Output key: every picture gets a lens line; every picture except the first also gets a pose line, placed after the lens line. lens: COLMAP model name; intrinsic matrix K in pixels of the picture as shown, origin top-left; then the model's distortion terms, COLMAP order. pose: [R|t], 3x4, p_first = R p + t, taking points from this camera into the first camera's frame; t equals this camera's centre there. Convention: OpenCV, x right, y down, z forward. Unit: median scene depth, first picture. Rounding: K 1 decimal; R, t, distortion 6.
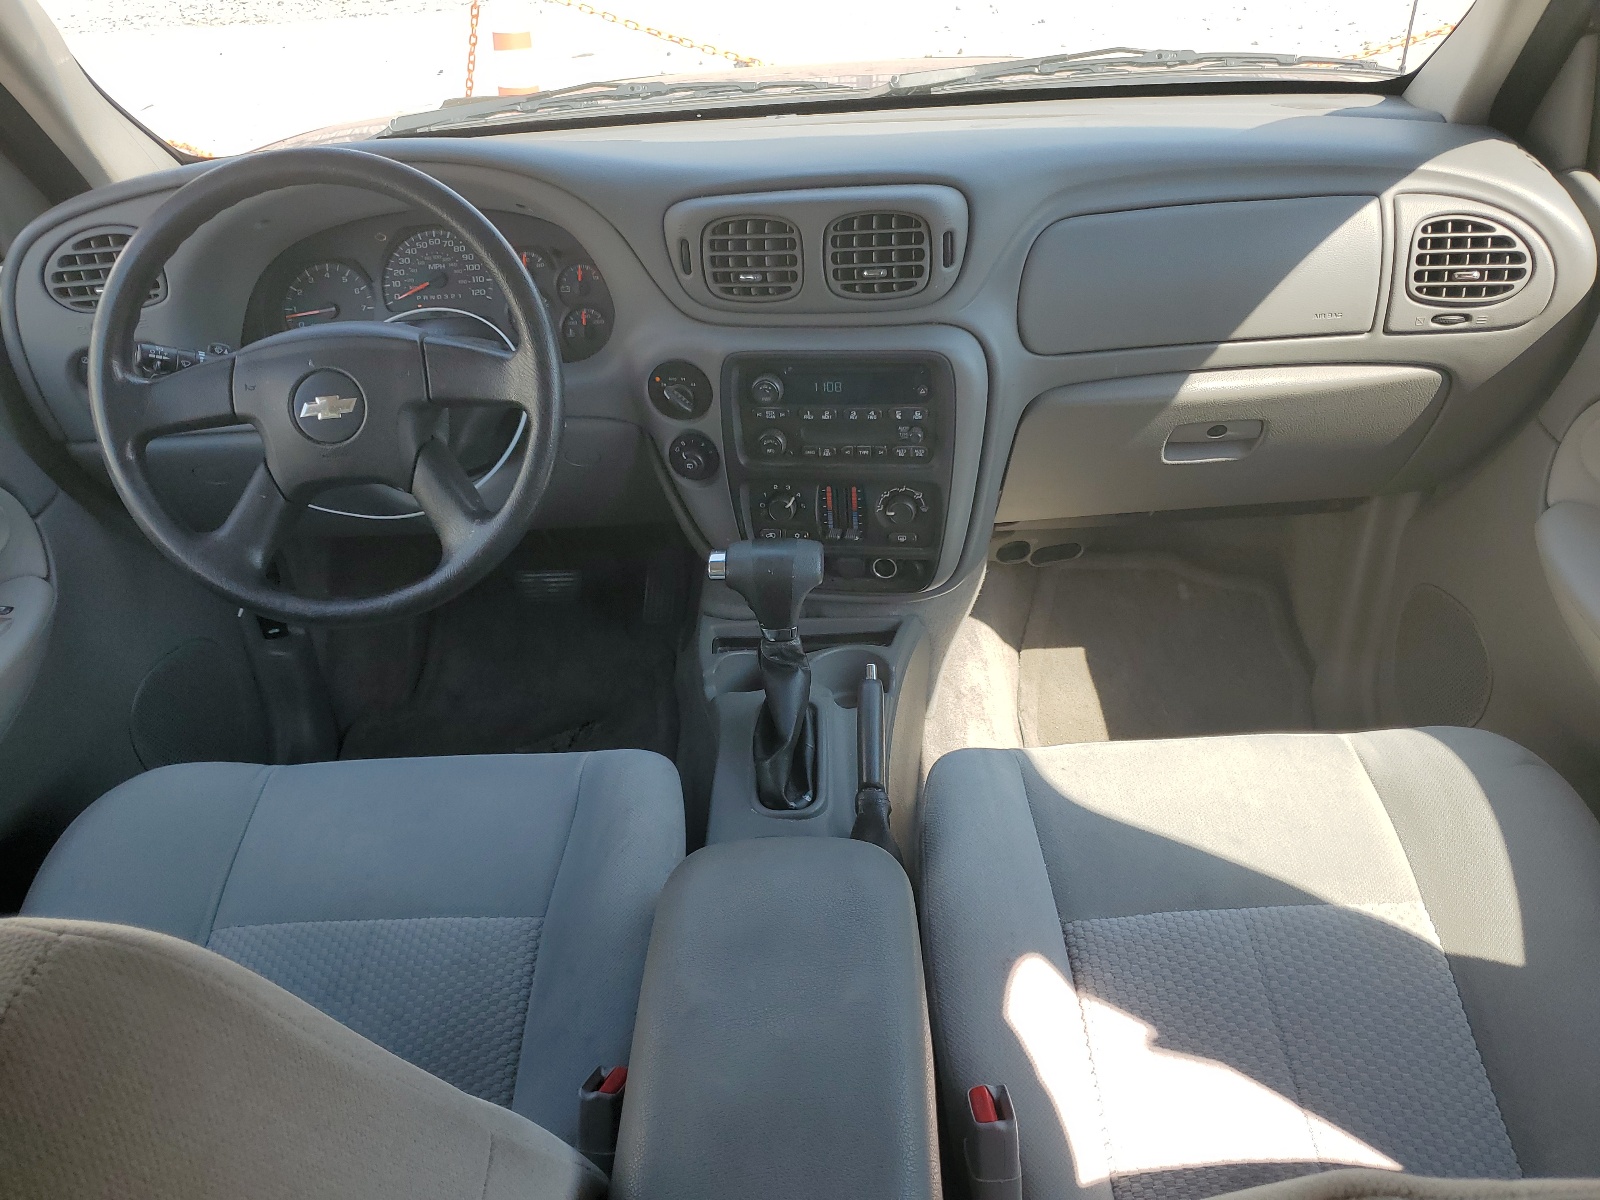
lens RADIAL K [[1212.5, 0, 799.9], [0, 1212.5, 601.4], [0, 0, 1]] dist [0.006665, -0.000127]
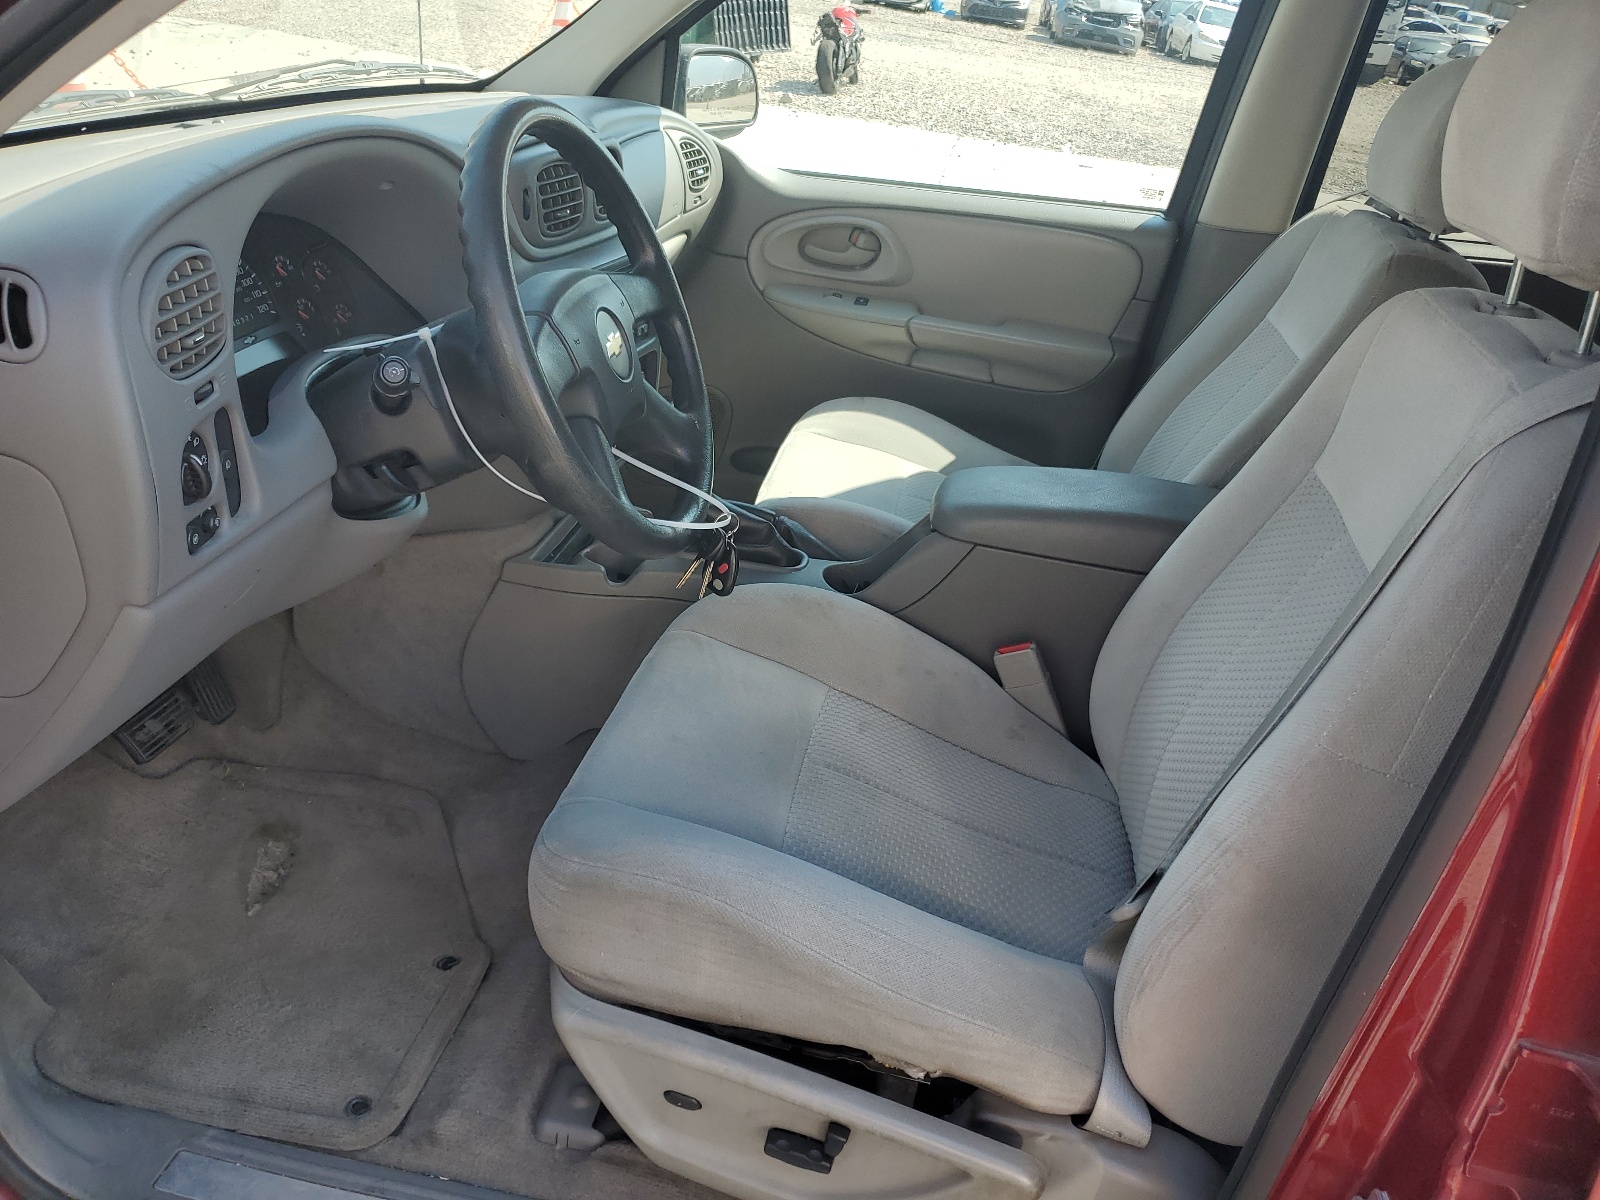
lens RADIAL K [[1212.5, 0, 799.3], [0, 1212.5, 597.9], [0, 0, 1]] dist [0.006665, -0.000127]
pose [[0.144892, -0.382393, 0.912569, -1.181899], [0.463039, 0.841280, 0.279003, -0.163238], [-0.874415, 0.382130, 0.298958, 0.549880]]
